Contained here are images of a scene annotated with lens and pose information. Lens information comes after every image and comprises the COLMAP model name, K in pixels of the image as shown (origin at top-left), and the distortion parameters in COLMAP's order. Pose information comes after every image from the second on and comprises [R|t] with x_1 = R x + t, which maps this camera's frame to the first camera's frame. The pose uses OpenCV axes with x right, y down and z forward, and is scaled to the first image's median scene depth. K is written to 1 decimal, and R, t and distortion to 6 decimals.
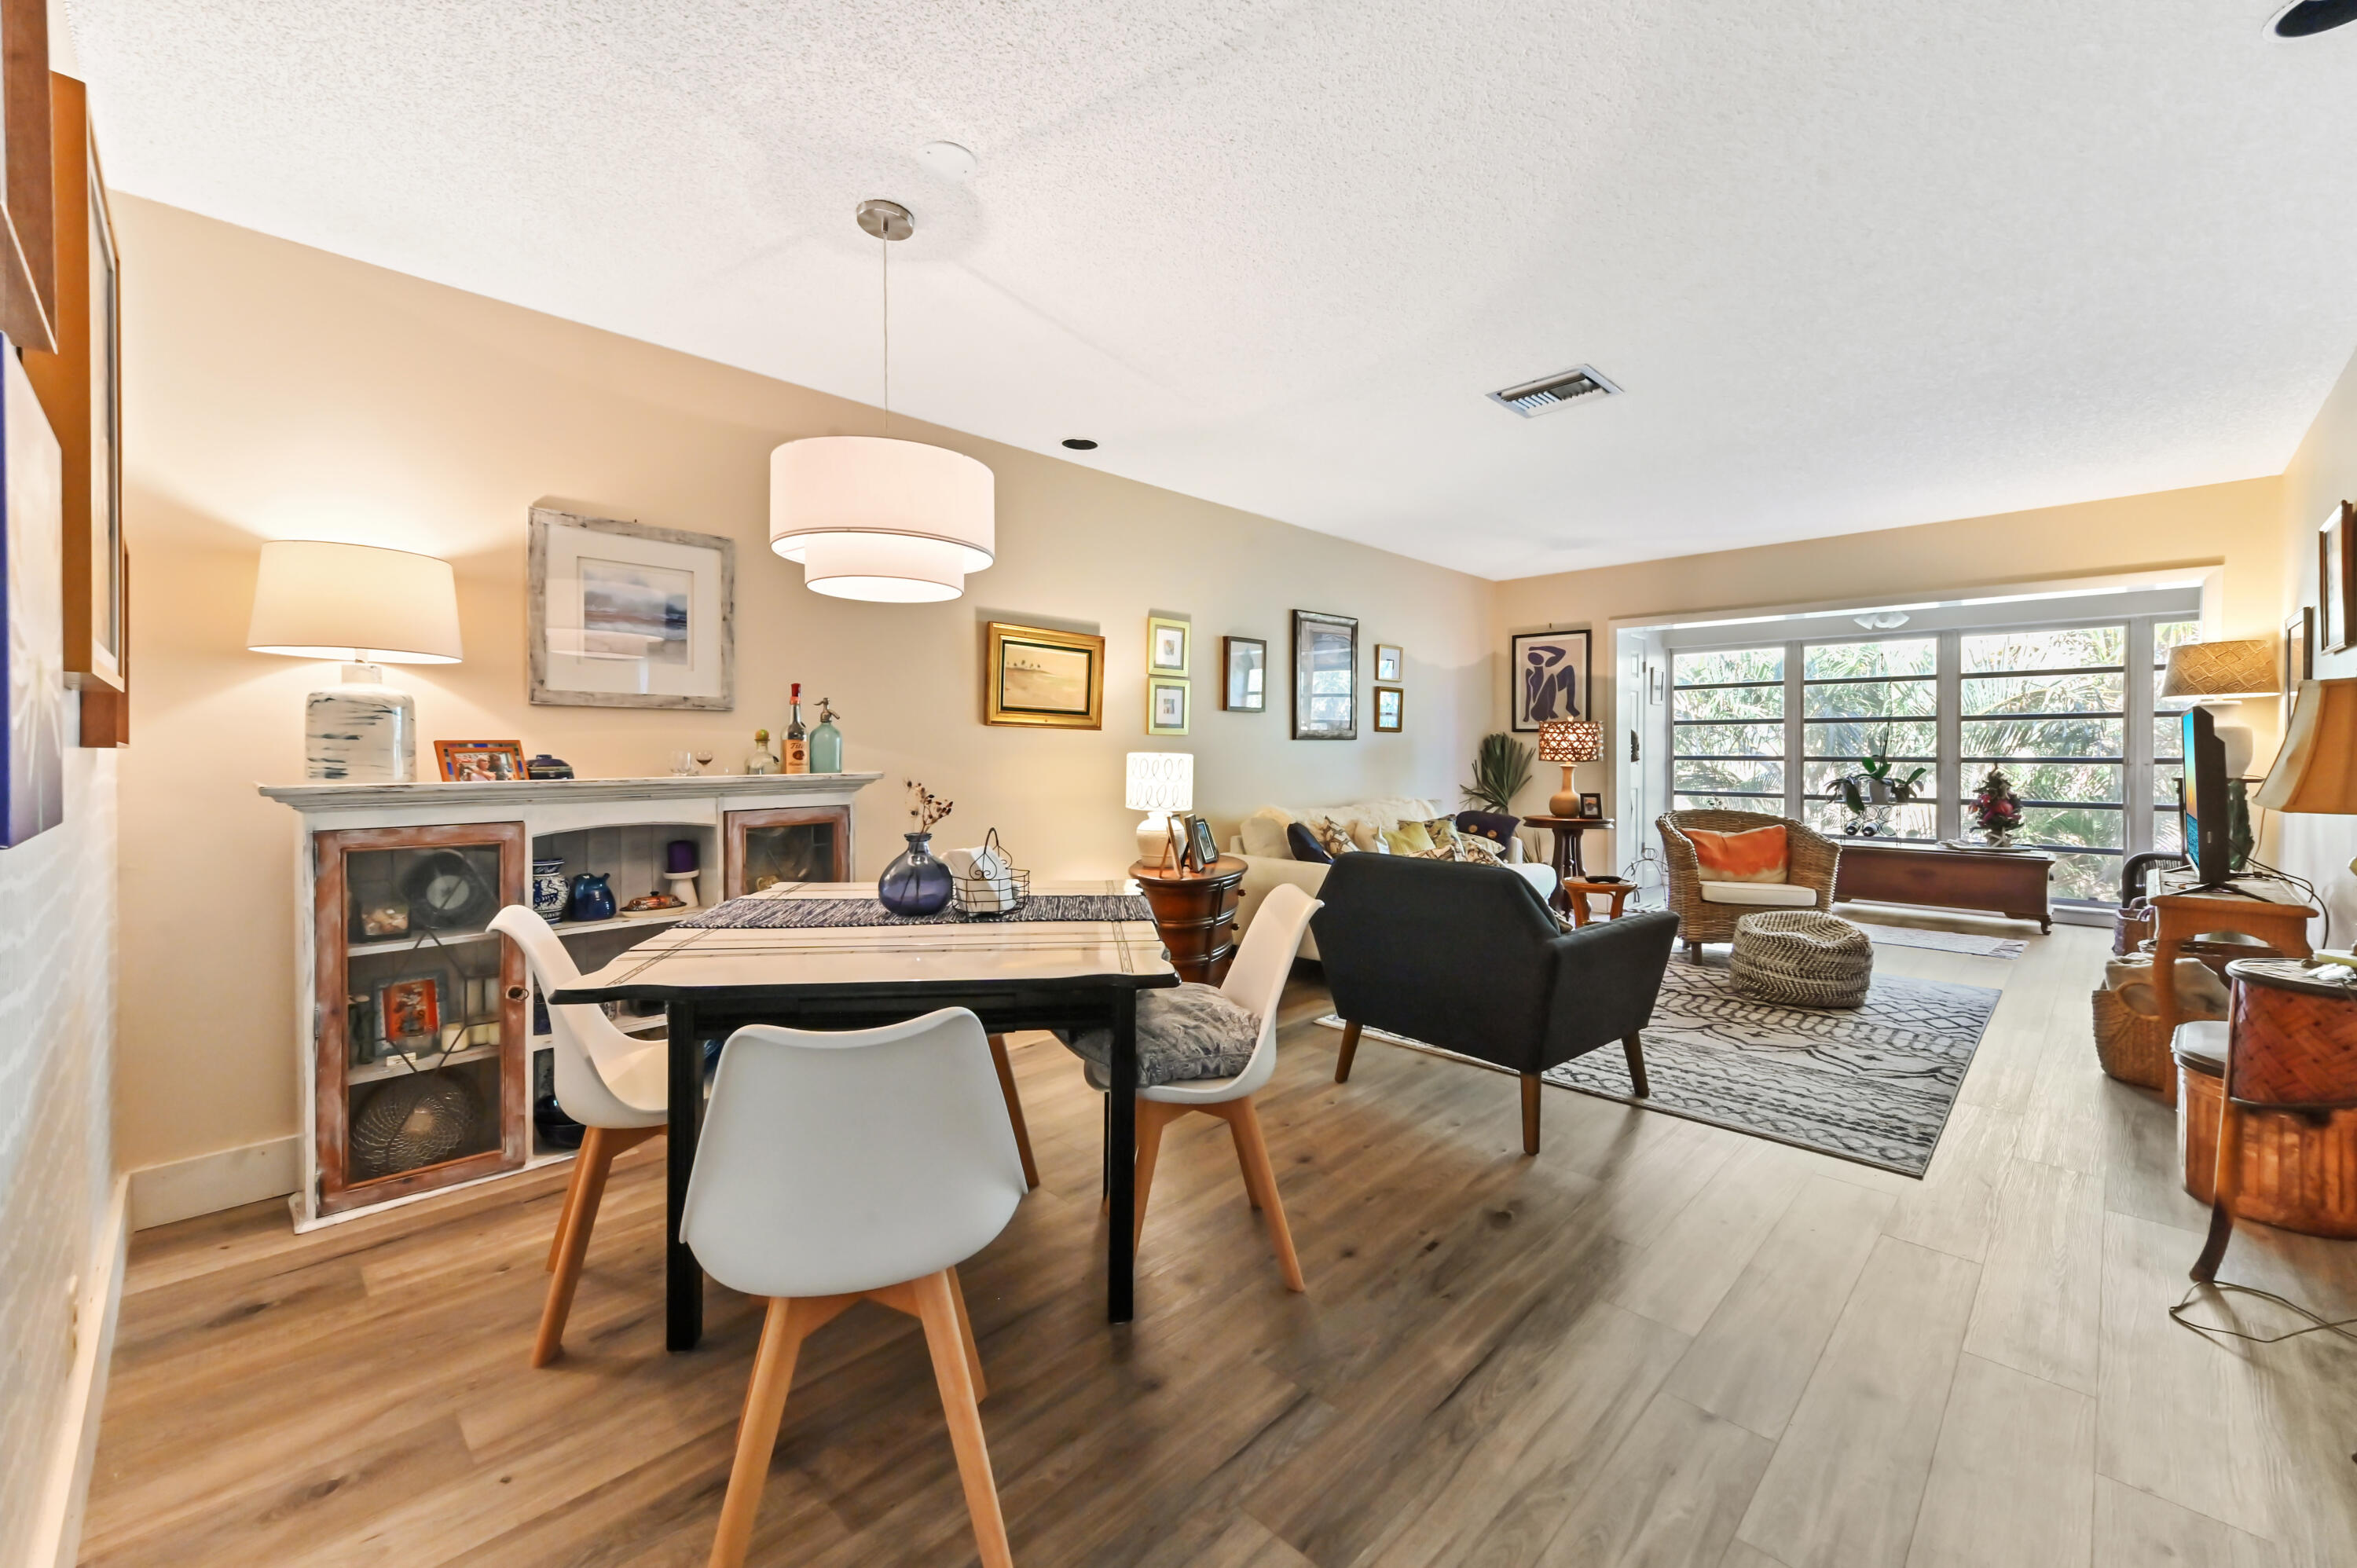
lens RADIAL K [[937.0, 0, 1172.1], [0, 937.0, 767.7], [0, 0, 1]] dist [0.012747, 0.000599]
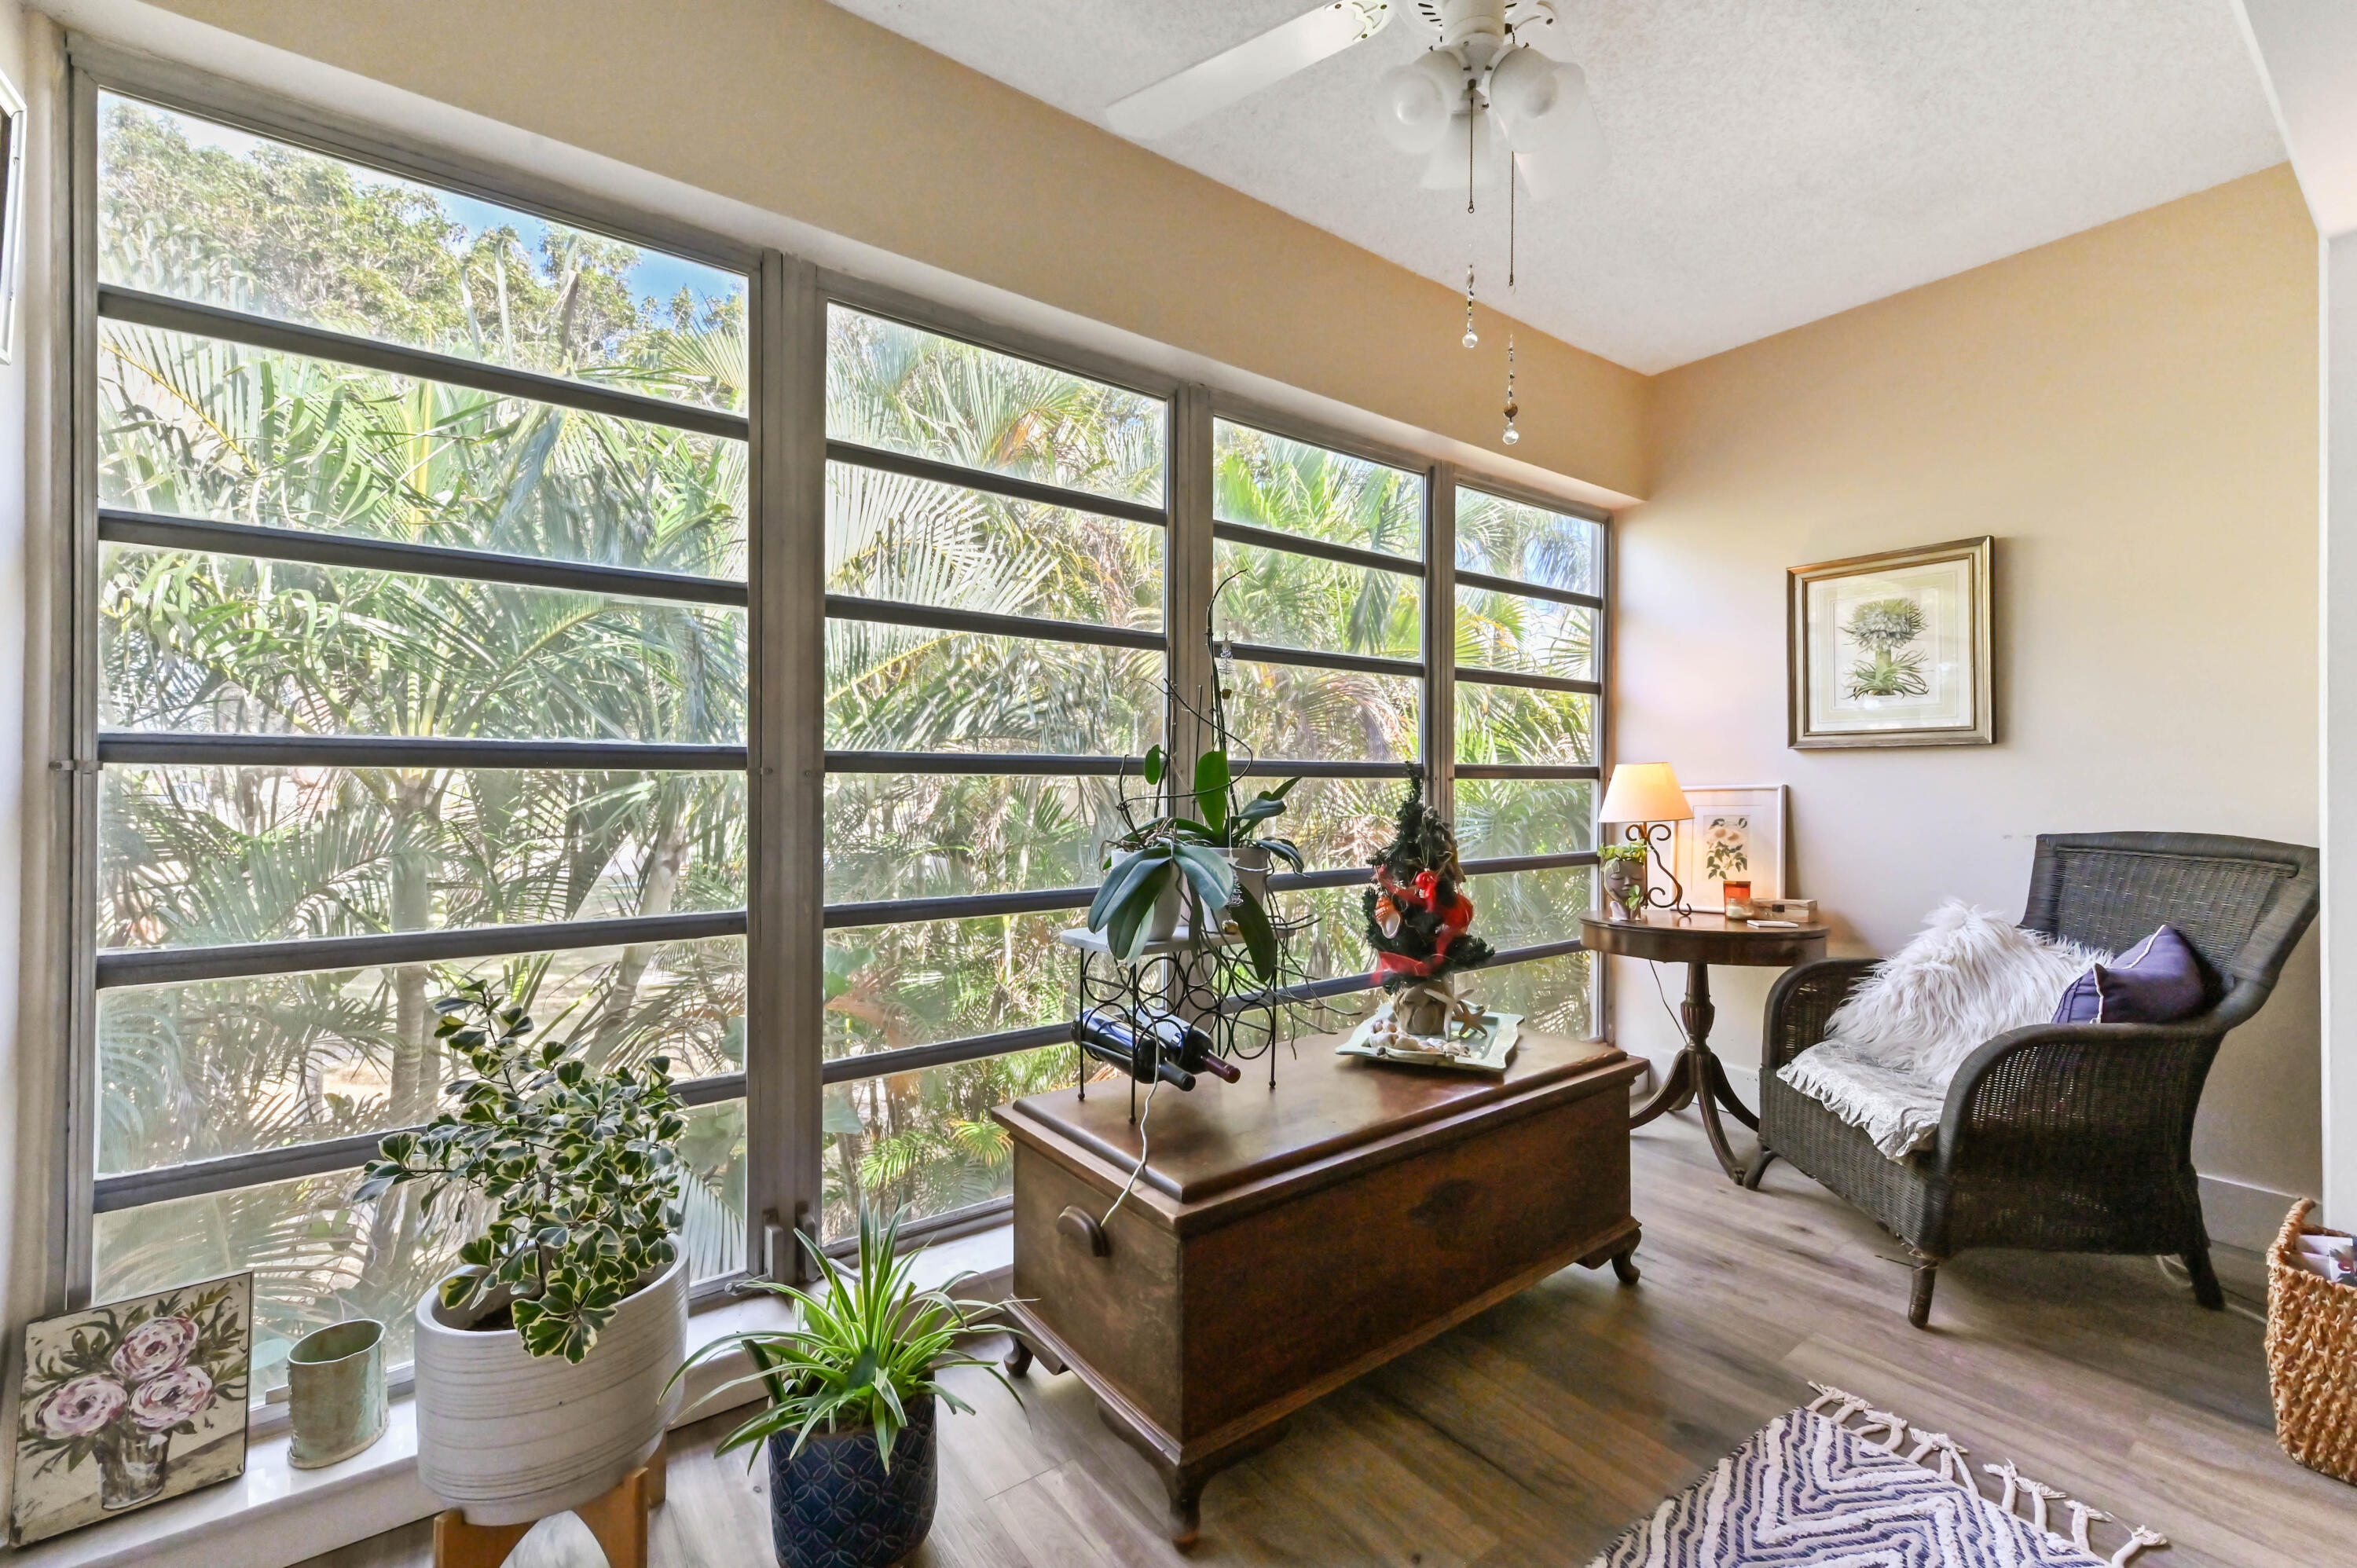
lens RADIAL K [[978.8, 0, 1193.8], [0, 978.8, 771.5], [0, 0, 1]] dist [0.011900, -0.000366]
pose [[0.148697, 0.008033, 0.988850, 0.652130], [0.014816, 0.999837, -0.010350, -0.004606], [-0.988772, 0.016190, 0.148553, 1.301405]]
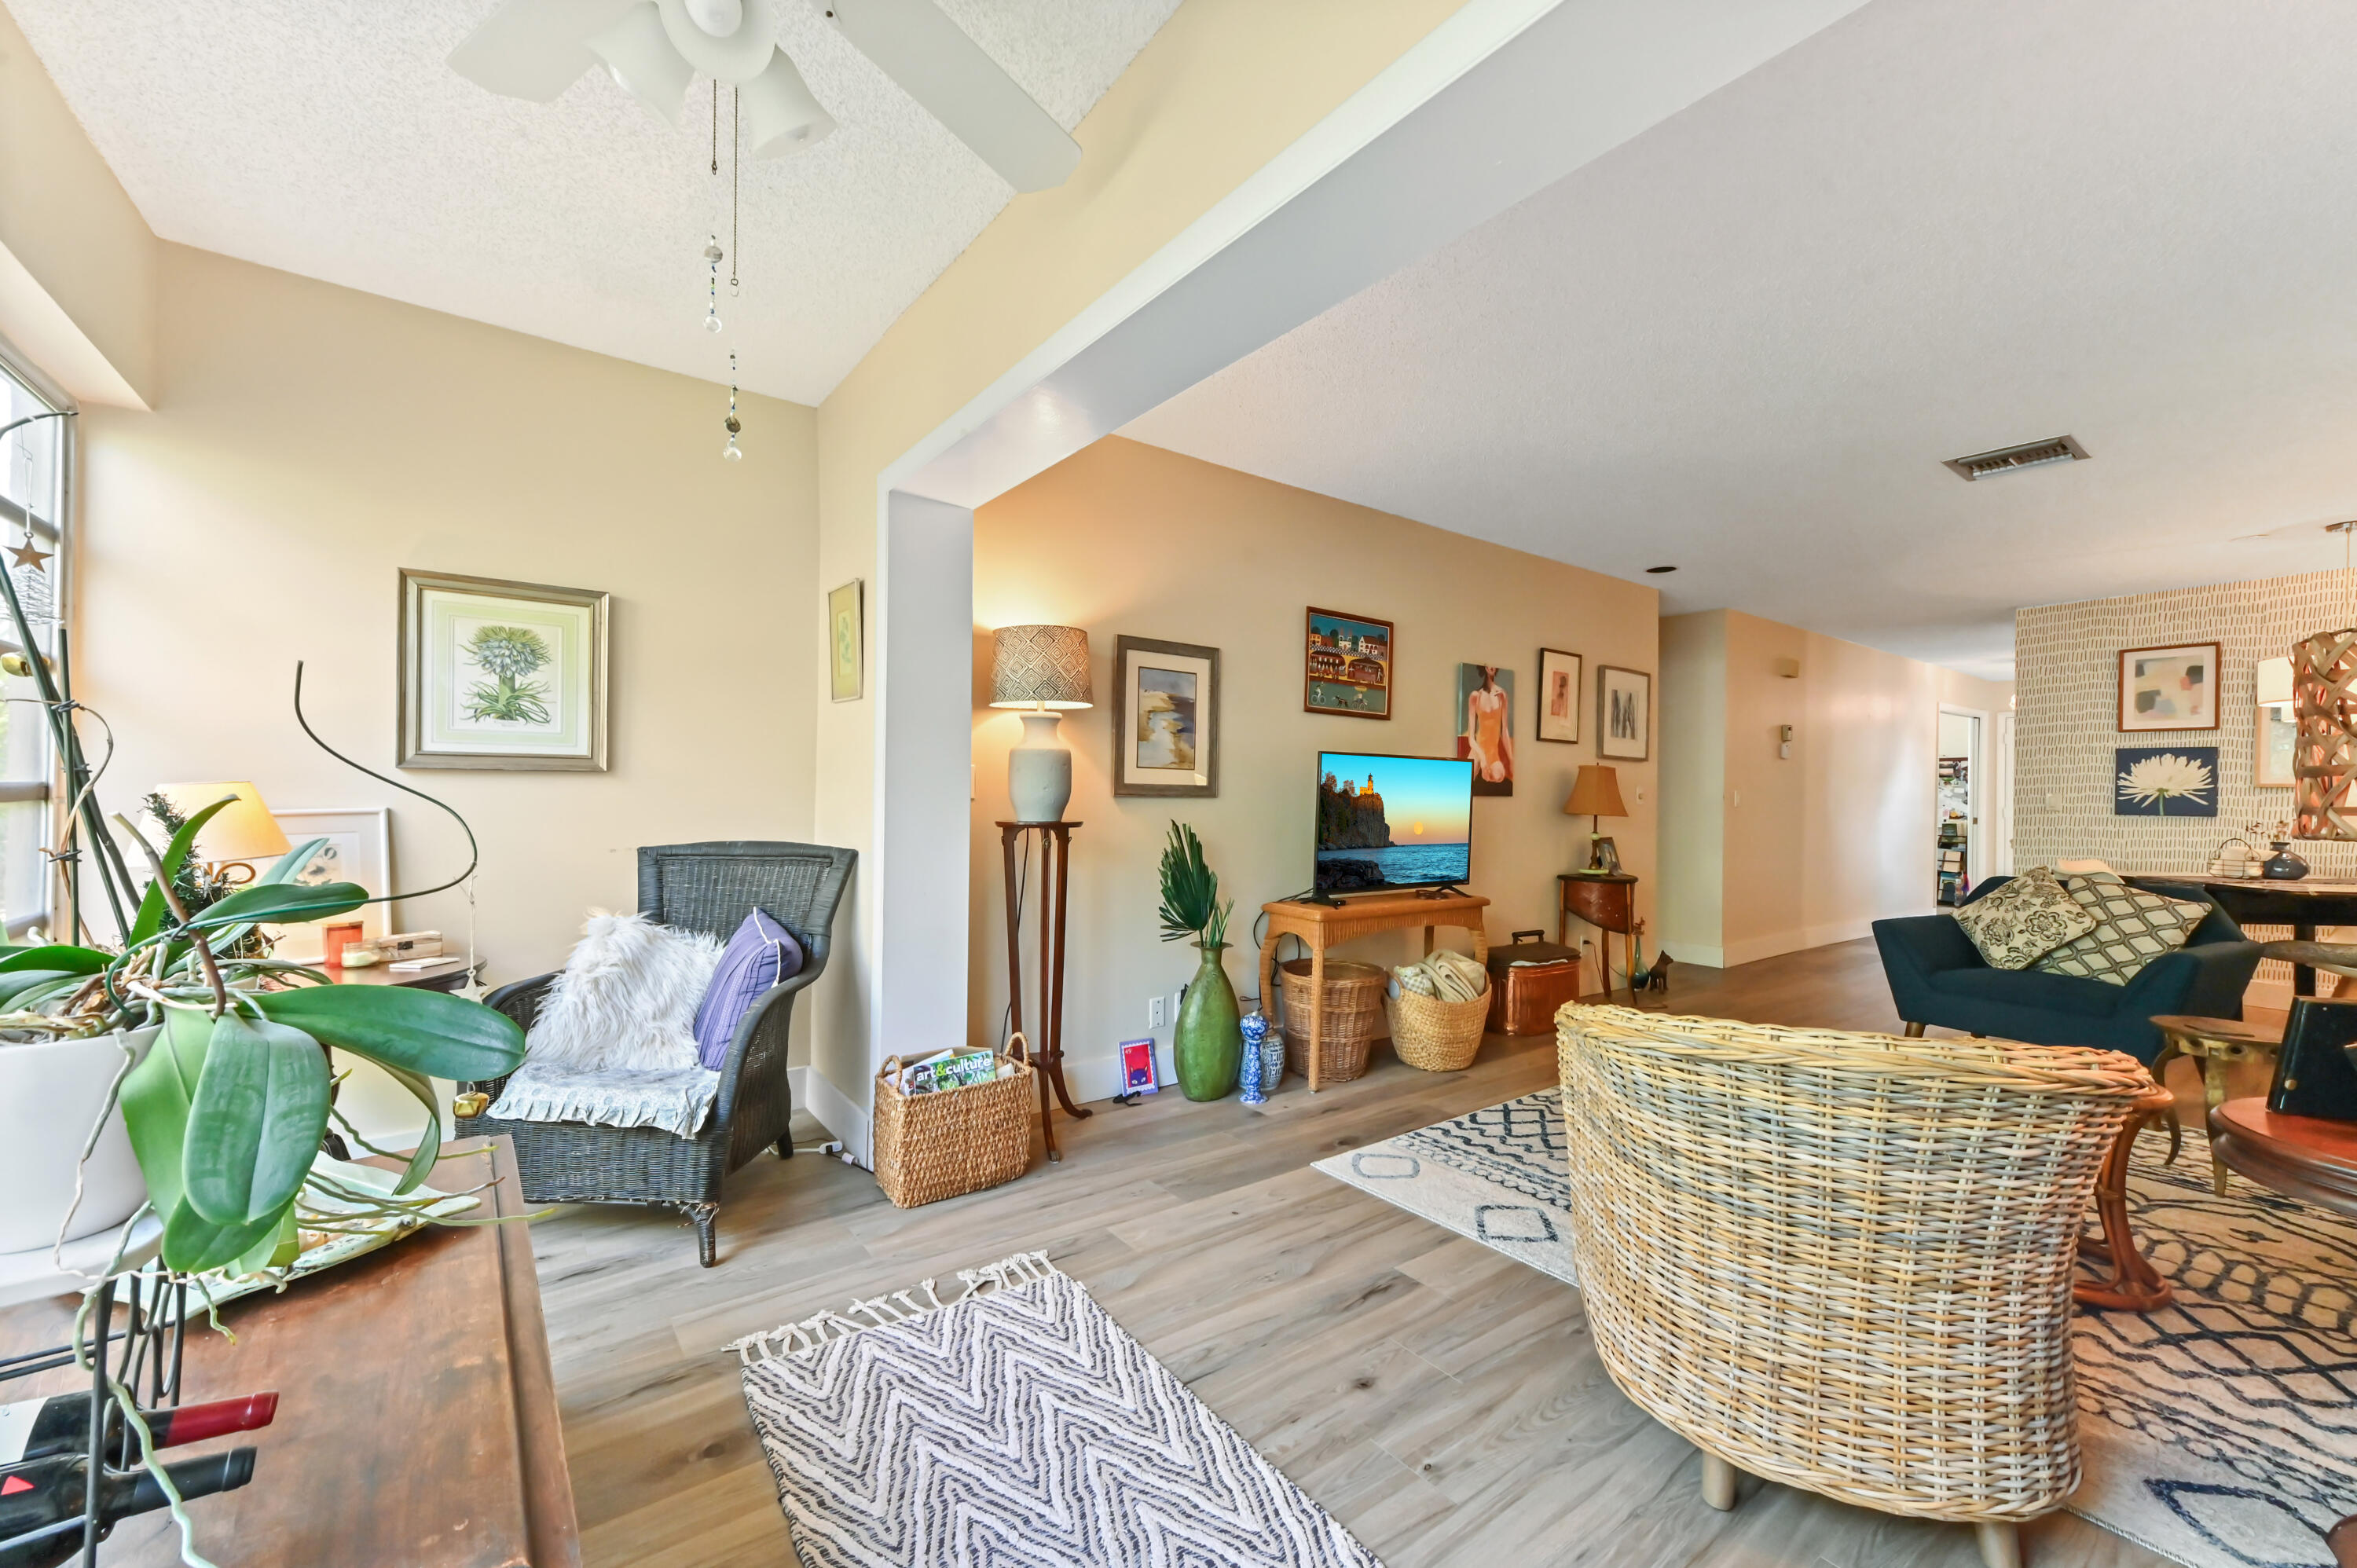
lens RADIAL K [[937.0, 0, 1172.3], [0, 937.0, 792.4], [0, 0, 1]] dist [0.012747, 0.000599]
pose [[-0.988846, -0.016406, 0.148036, 0.797016], [-0.013559, 0.999704, 0.020225, -0.021732], [-0.148324, 0.017992, -0.988775, 1.479698]]
